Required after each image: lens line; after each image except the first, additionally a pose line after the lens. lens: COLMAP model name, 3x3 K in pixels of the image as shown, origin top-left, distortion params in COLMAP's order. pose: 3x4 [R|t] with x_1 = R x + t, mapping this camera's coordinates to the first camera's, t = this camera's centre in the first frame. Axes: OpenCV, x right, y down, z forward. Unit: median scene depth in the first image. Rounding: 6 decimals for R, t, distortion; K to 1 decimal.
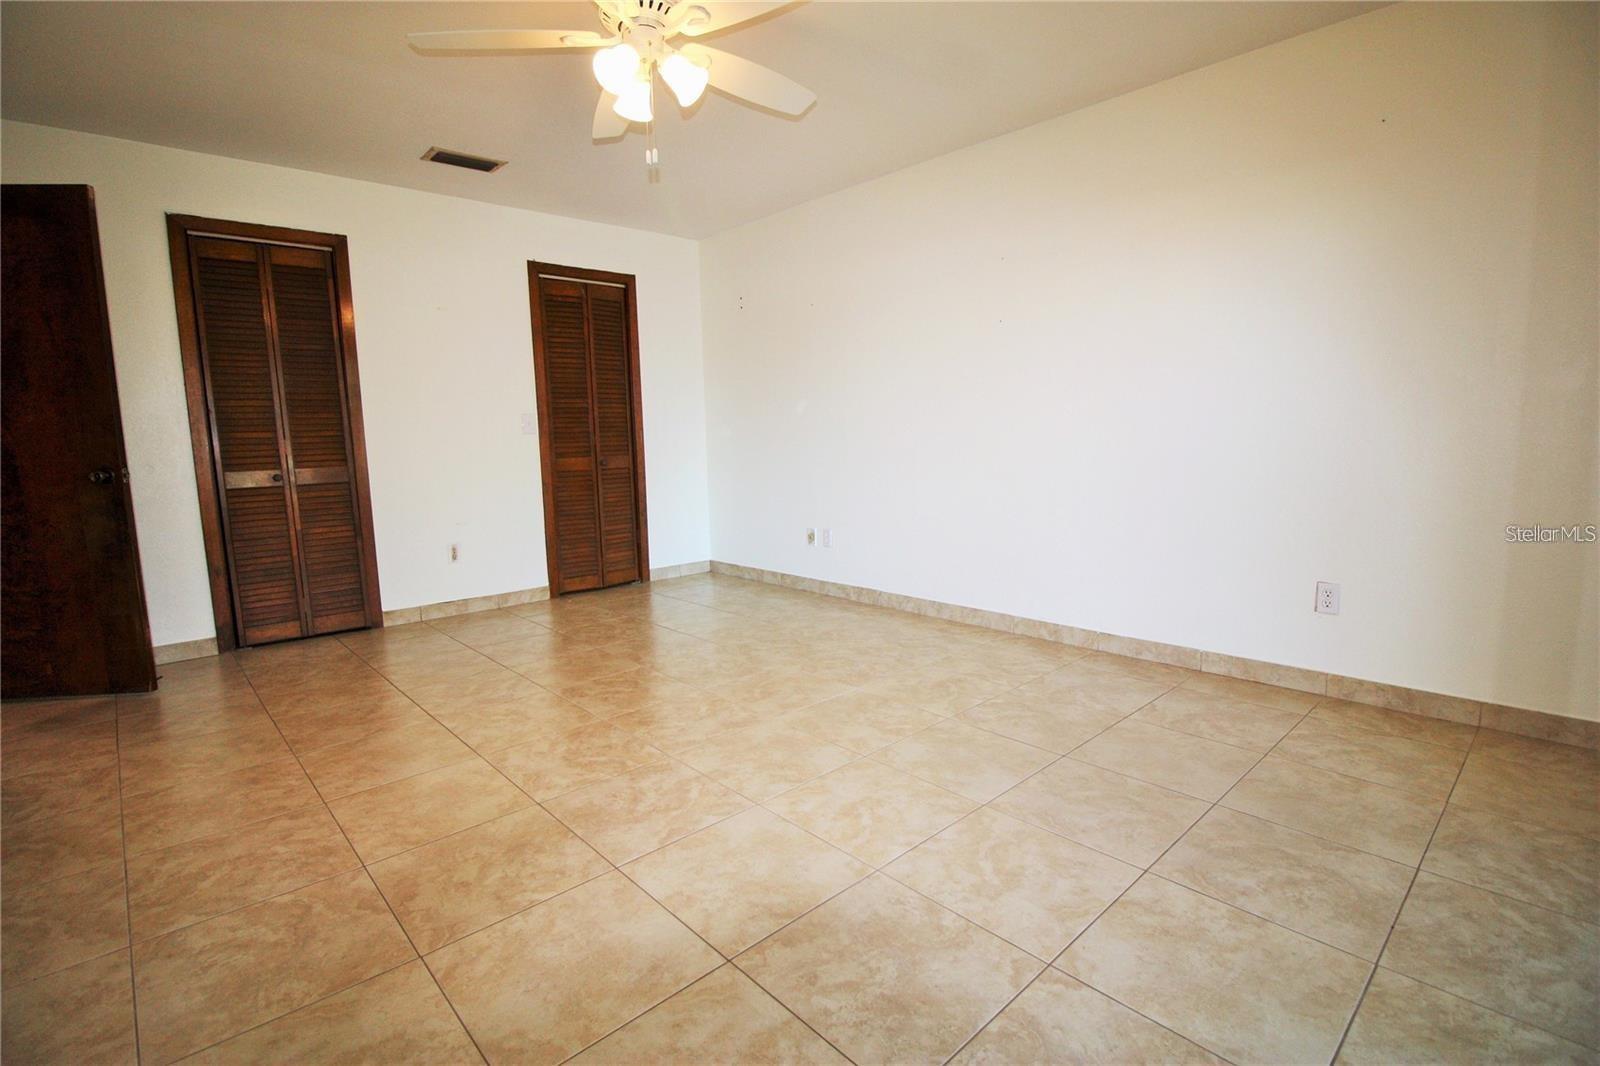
lens RADIAL K [[748.1, 0, 801.6], [0, 748.1, 530.3], [0, 0, 1]] dist [-0.004101, -0.000735]
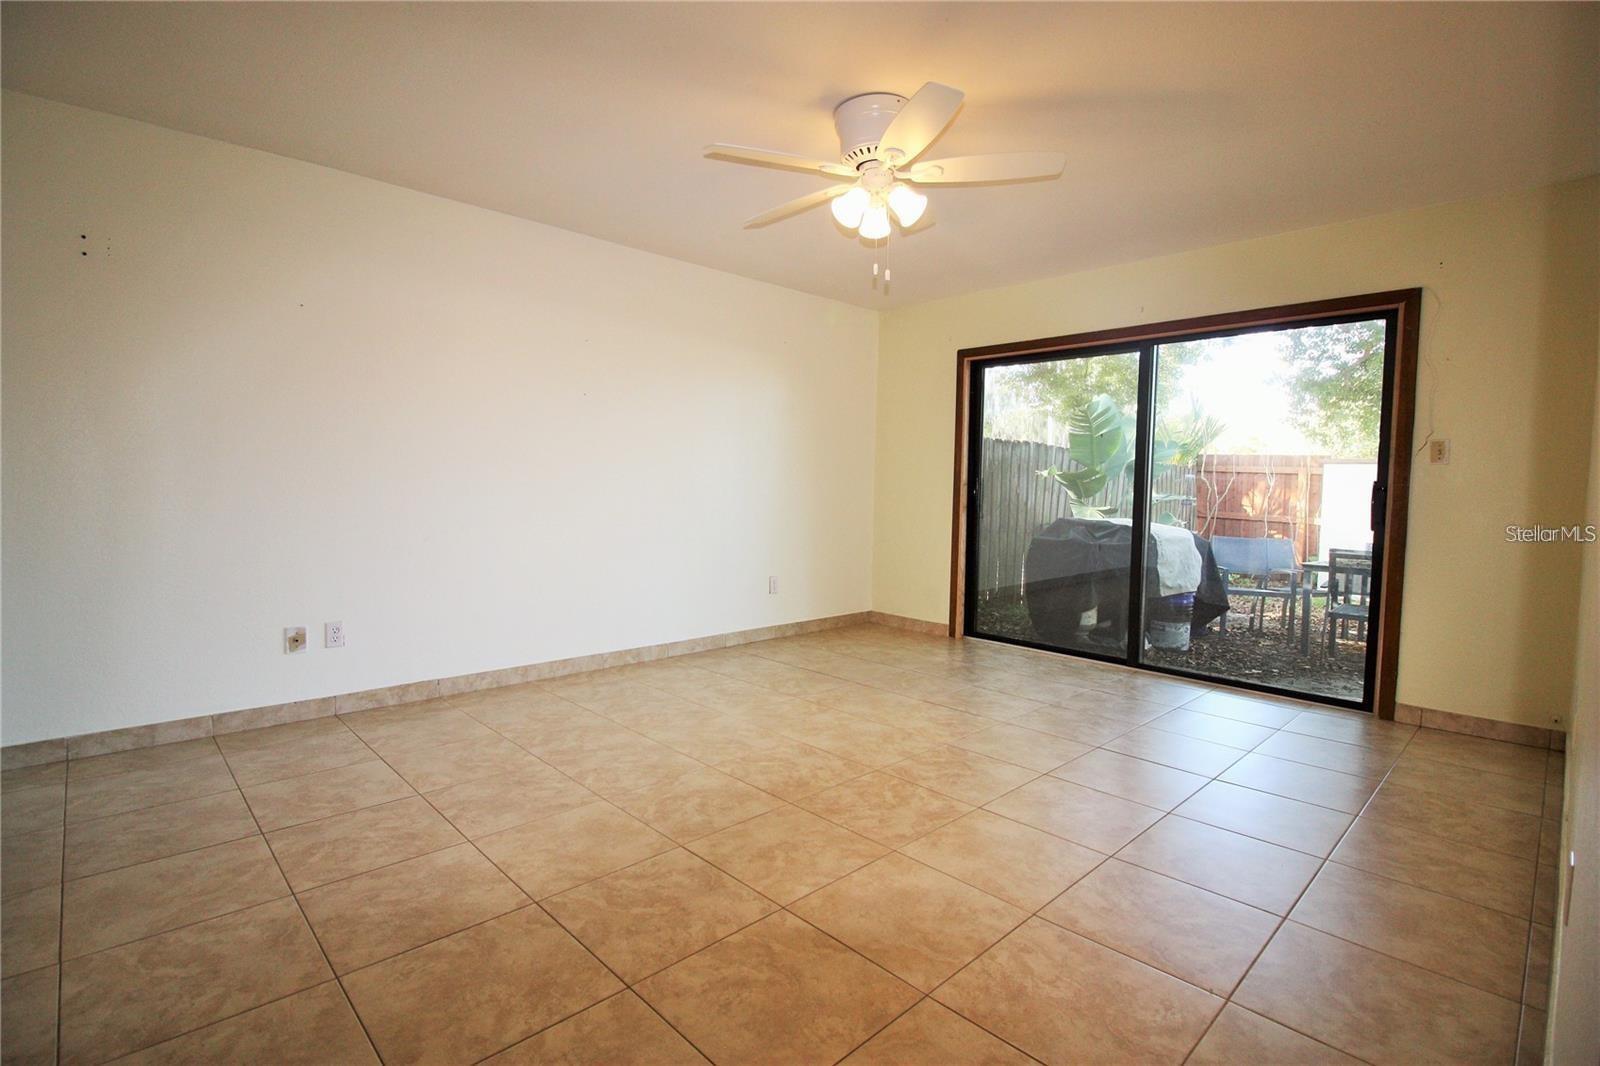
lens RADIAL K [[748.1, 0, 804.8], [0, 748.1, 531.1], [0, 0, 1]] dist [-0.004101, -0.000735]
pose [[-0.017460, -0.038595, 0.999102, -0.996765], [0.117319, 0.992273, 0.040381, -0.091937], [-0.992941, 0.117918, -0.012797, 0.825980]]
